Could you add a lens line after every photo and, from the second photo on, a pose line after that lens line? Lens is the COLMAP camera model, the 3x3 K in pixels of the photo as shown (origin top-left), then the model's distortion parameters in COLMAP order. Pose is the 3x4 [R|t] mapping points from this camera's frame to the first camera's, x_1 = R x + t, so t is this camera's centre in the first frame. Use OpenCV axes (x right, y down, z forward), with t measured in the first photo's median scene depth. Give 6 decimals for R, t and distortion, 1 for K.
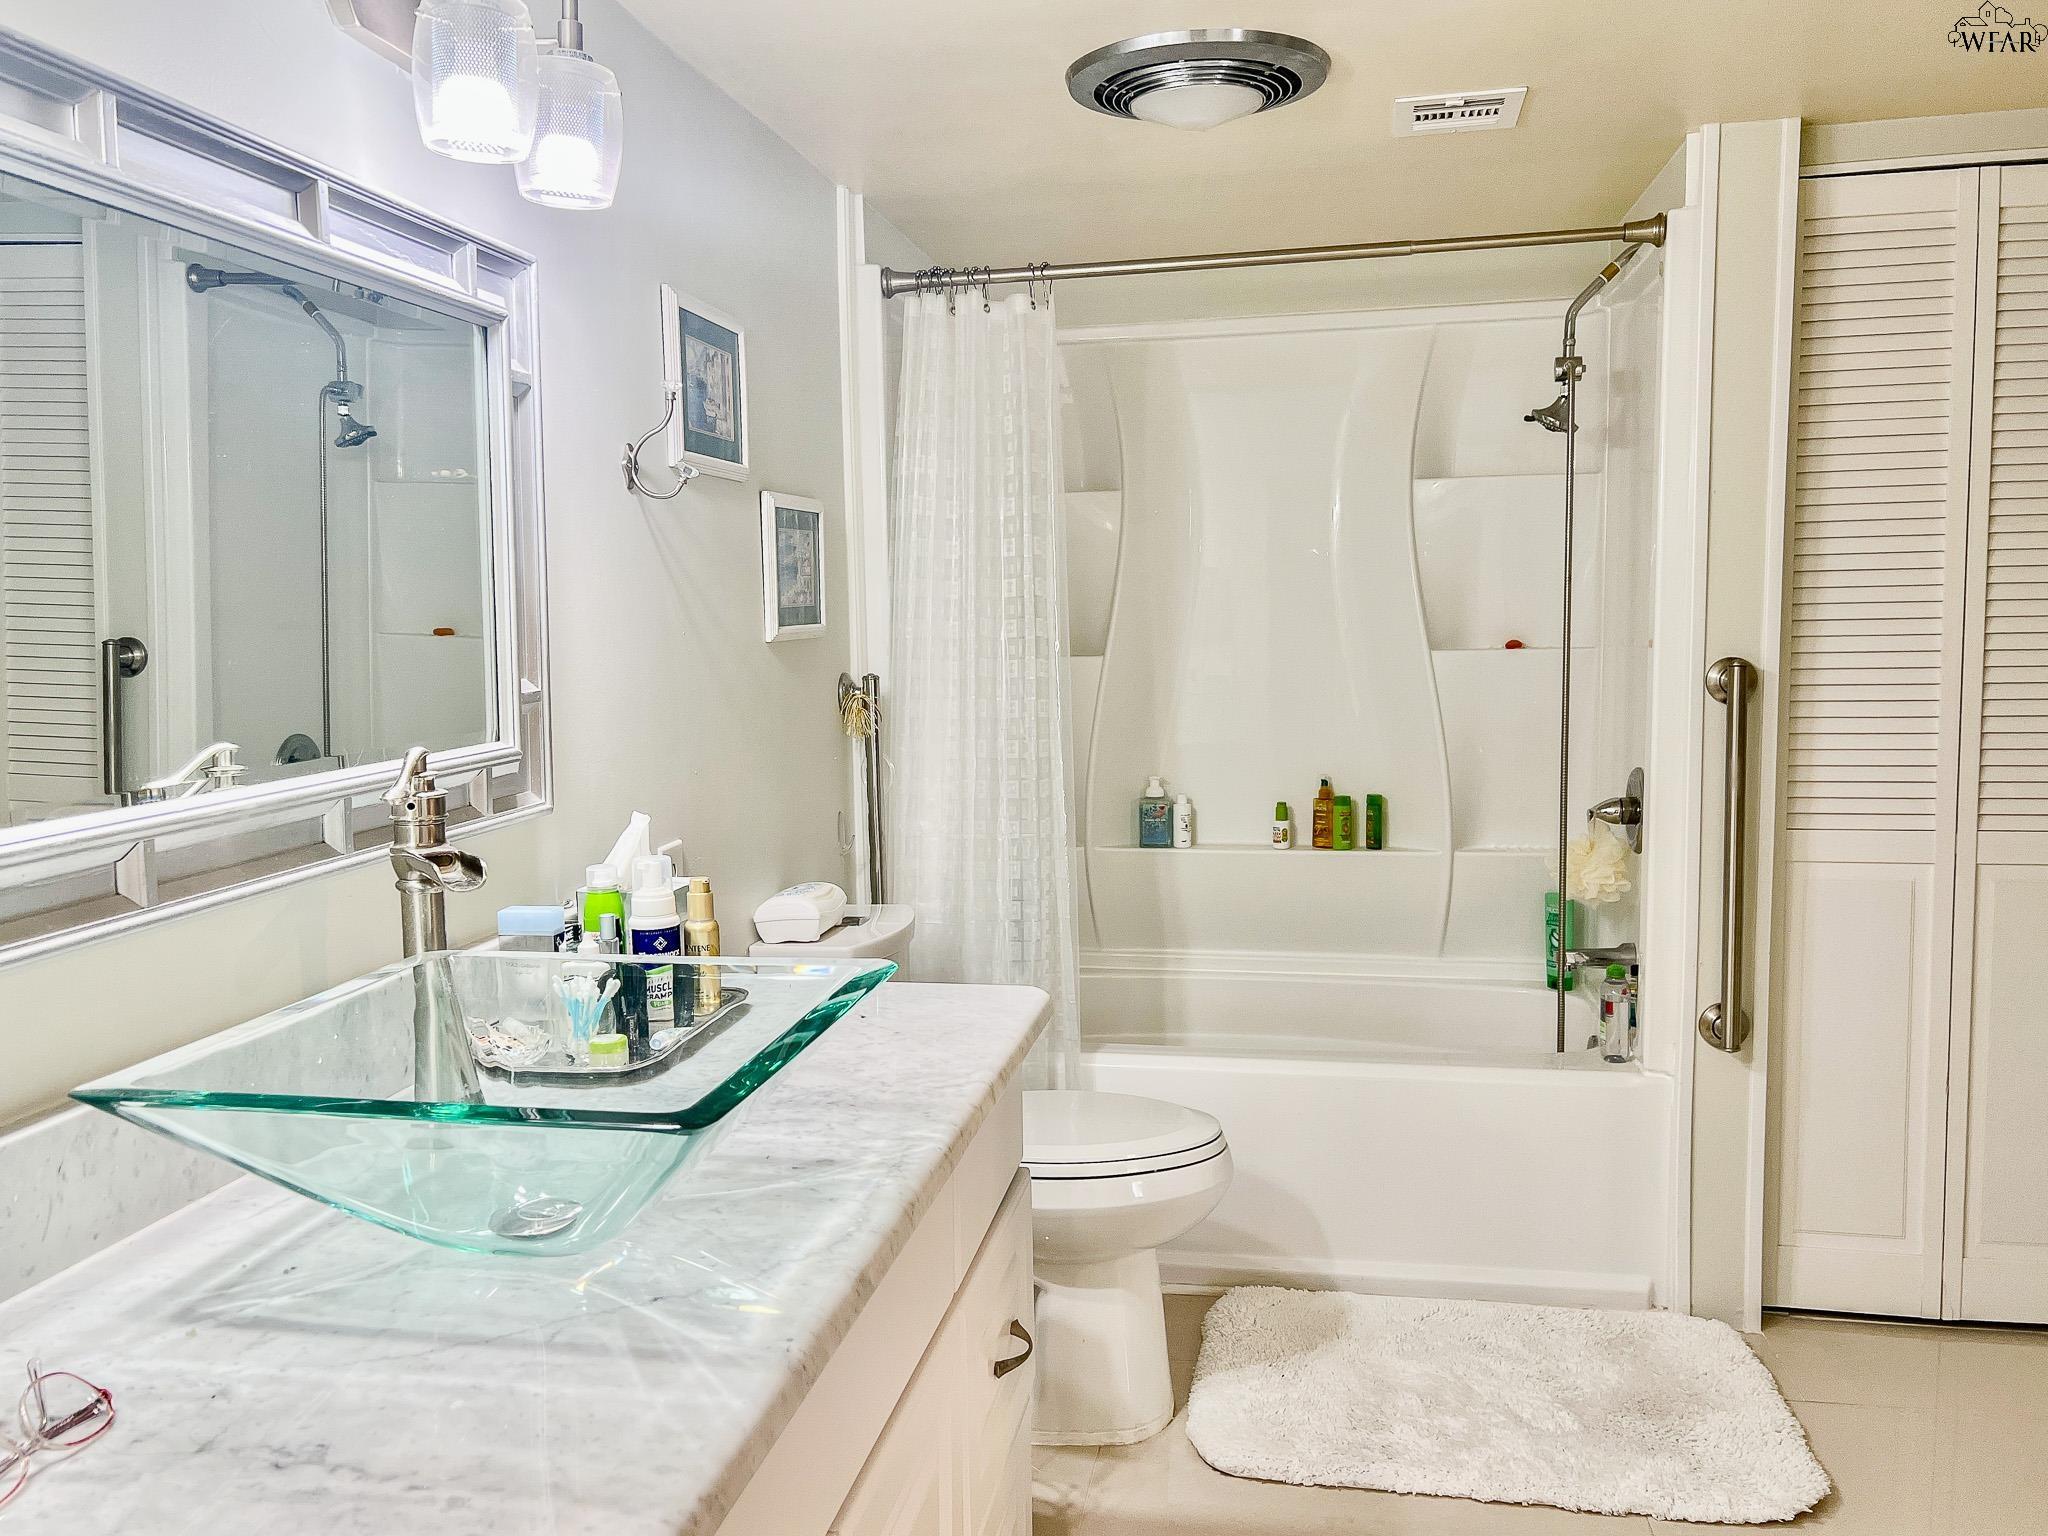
lens RADIAL K [[1594.0, 0, 1029.0], [0, 1594.0, 782.6], [0, 0, 1]] dist [0.096514, -0.106630]
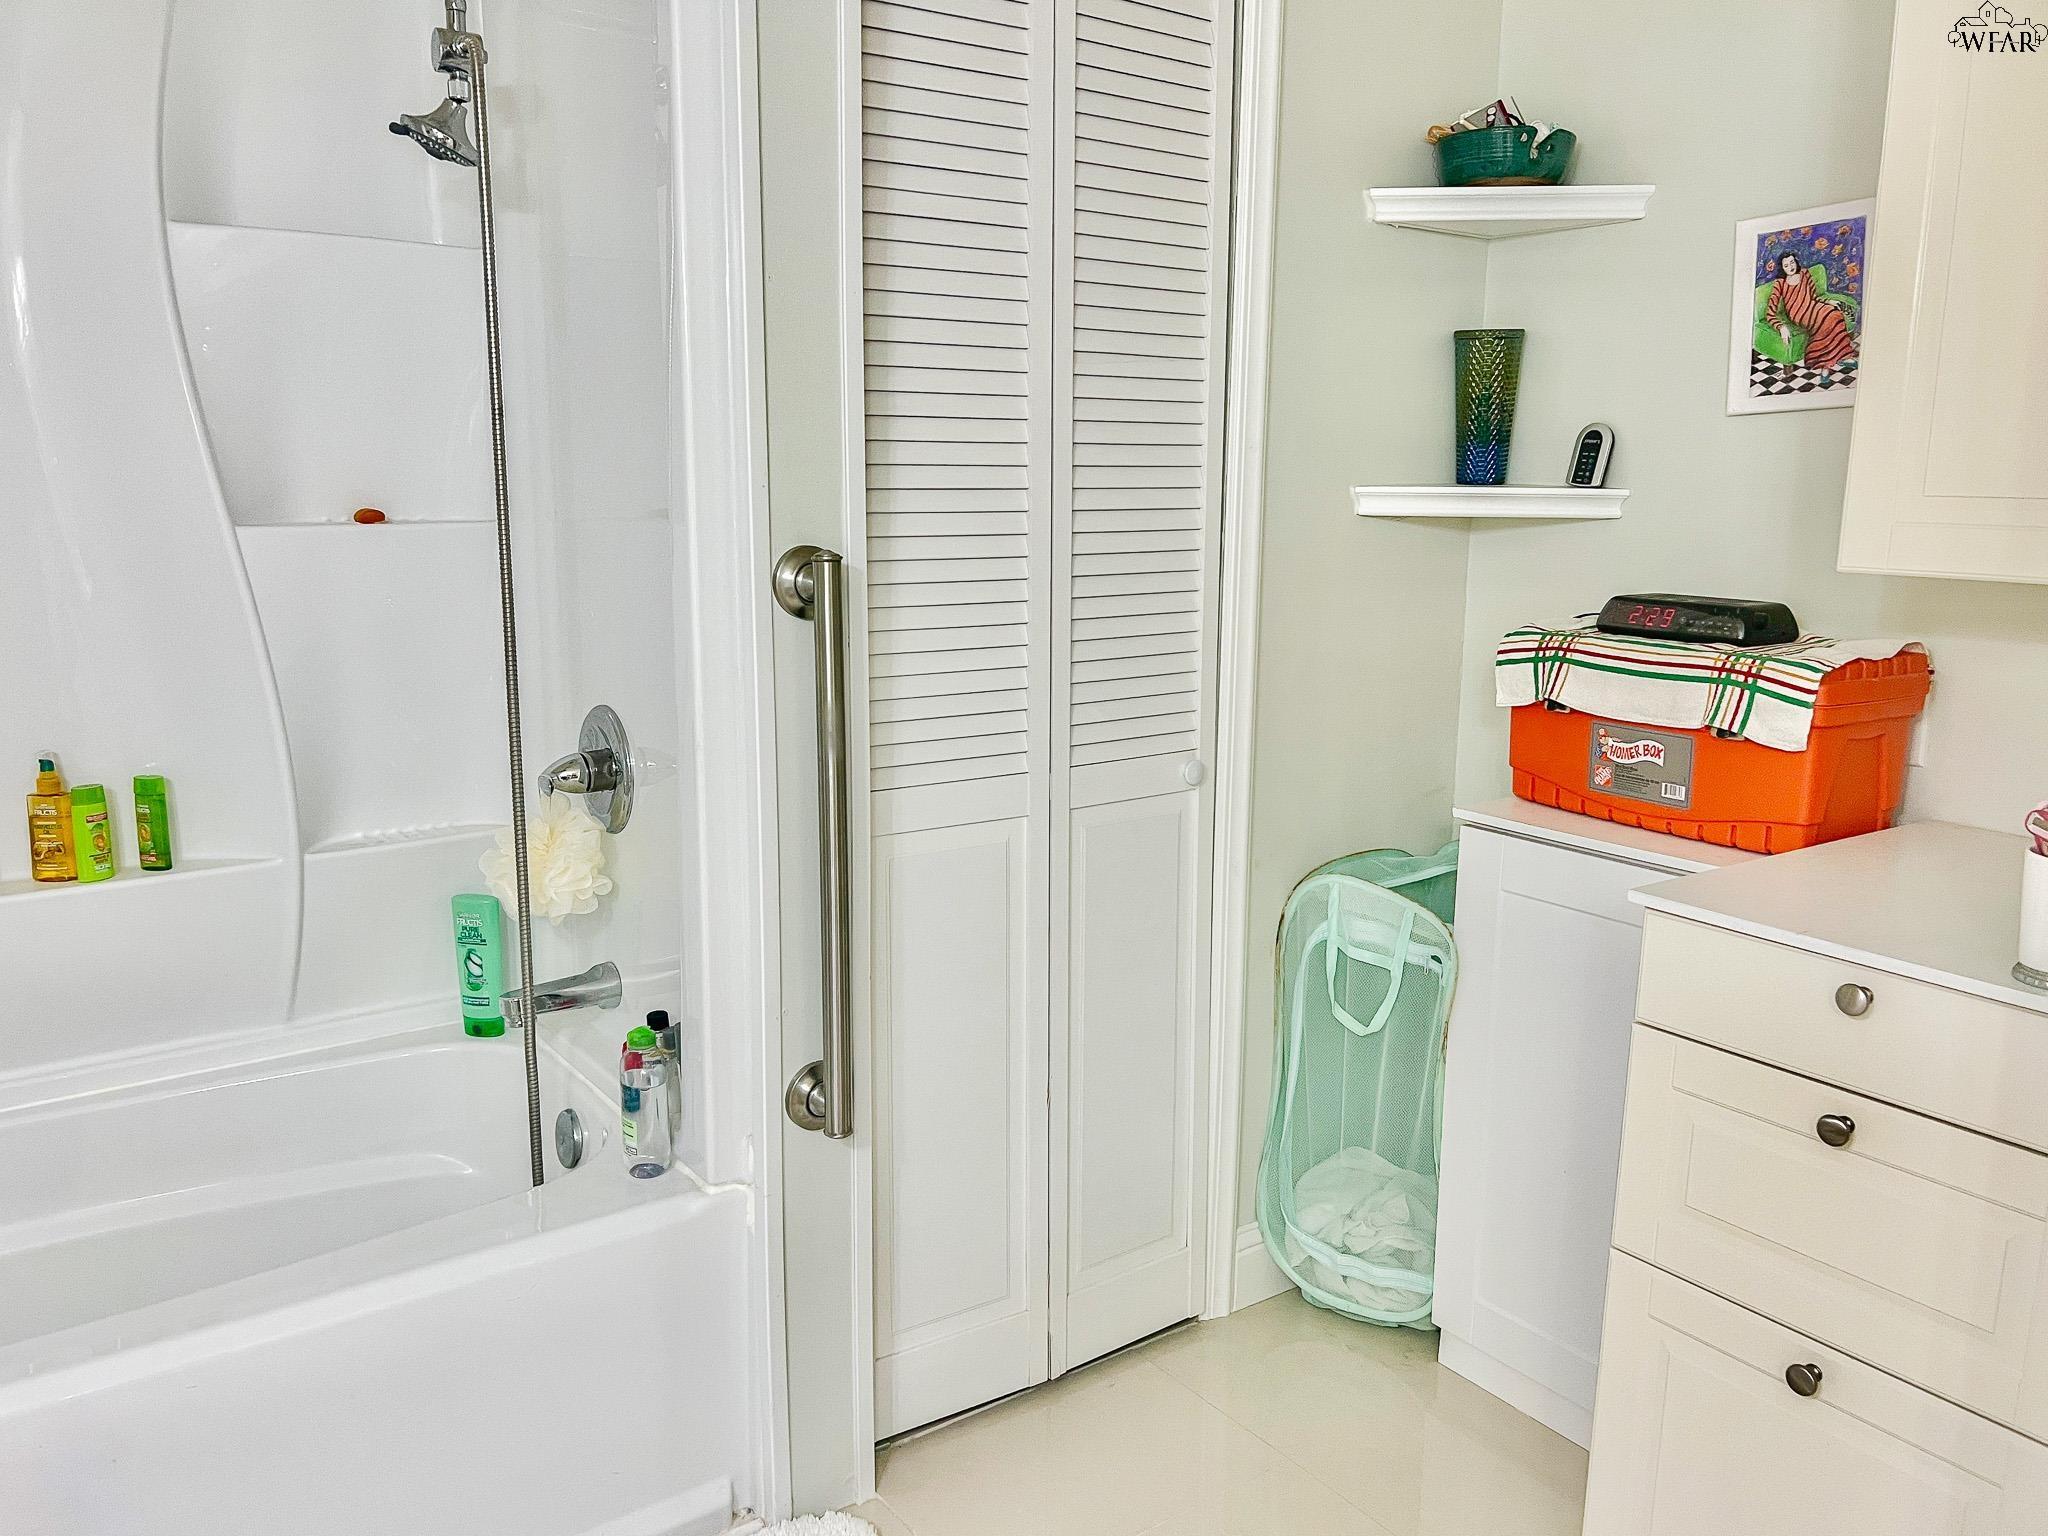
lens RADIAL K [[1586.4, 0, 1034.8], [0, 1586.4, 761.8], [0, 0, 1]] dist [0.039088, -0.044502]
pose [[0.695633, -0.112808, 0.709486, 0.033949], [0.058405, 0.993206, 0.100655, -0.042755], [-0.716020, -0.028582, 0.697495, 0.420915]]
